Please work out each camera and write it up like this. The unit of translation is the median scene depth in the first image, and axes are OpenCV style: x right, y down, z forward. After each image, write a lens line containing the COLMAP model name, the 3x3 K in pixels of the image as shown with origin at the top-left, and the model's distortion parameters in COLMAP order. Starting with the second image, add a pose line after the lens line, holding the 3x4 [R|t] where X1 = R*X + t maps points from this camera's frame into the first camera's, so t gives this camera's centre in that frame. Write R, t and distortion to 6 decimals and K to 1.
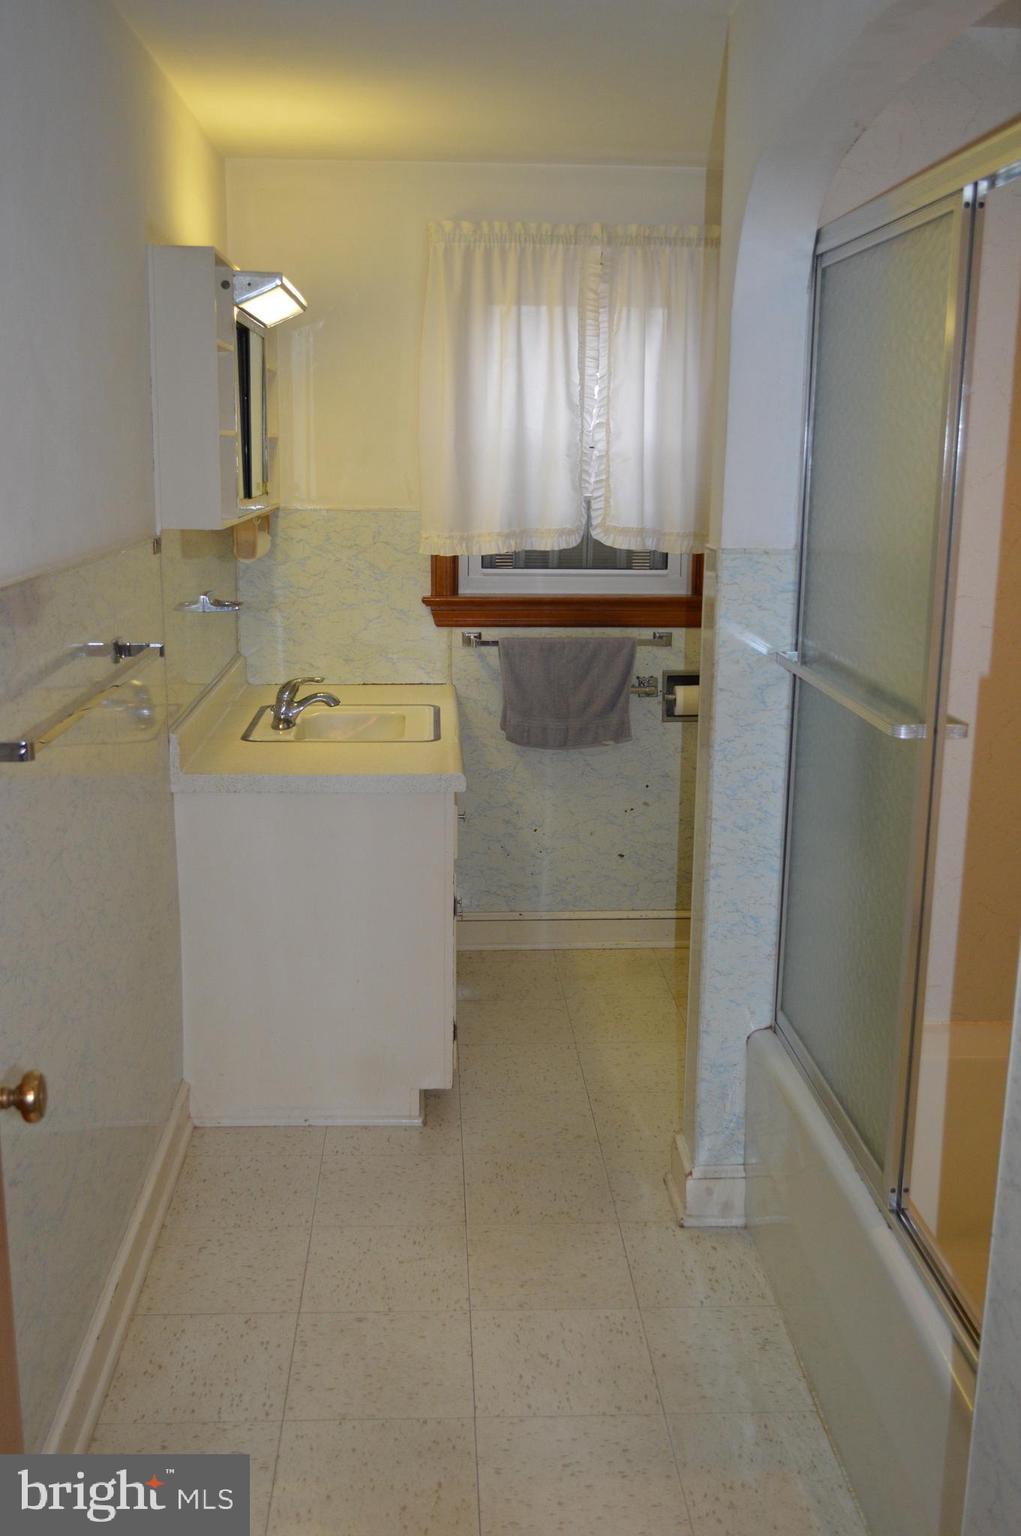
lens RADIAL K [[1524.9, 0, 510.5], [0, 1524.9, 768.0], [0, 0, 1]] dist [-0.004214, -0.017810]
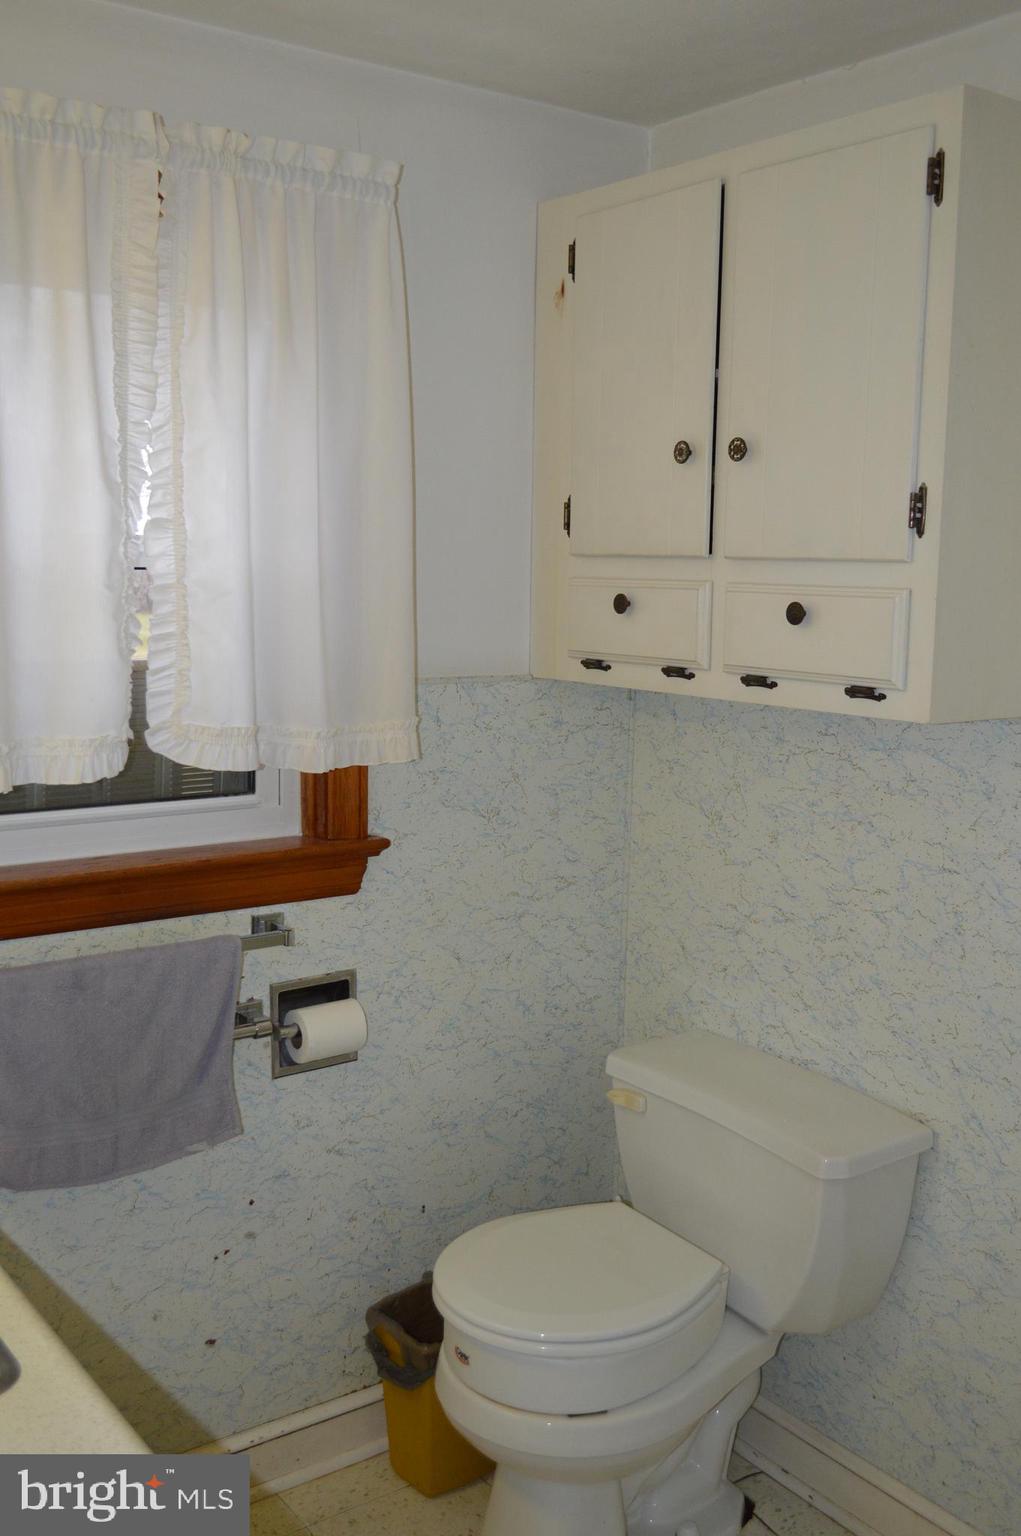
lens RADIAL K [[1459.5, 0, 511.0], [0, 1459.5, 751.0], [0, 0, 1]] dist [0.002653, -0.083042]
pose [[0.842800, -0.068157, 0.533895, -0.101016], [0.115905, 0.991659, -0.056370, -0.112380], [-0.525600, 0.109390, 0.843670, 0.549034]]
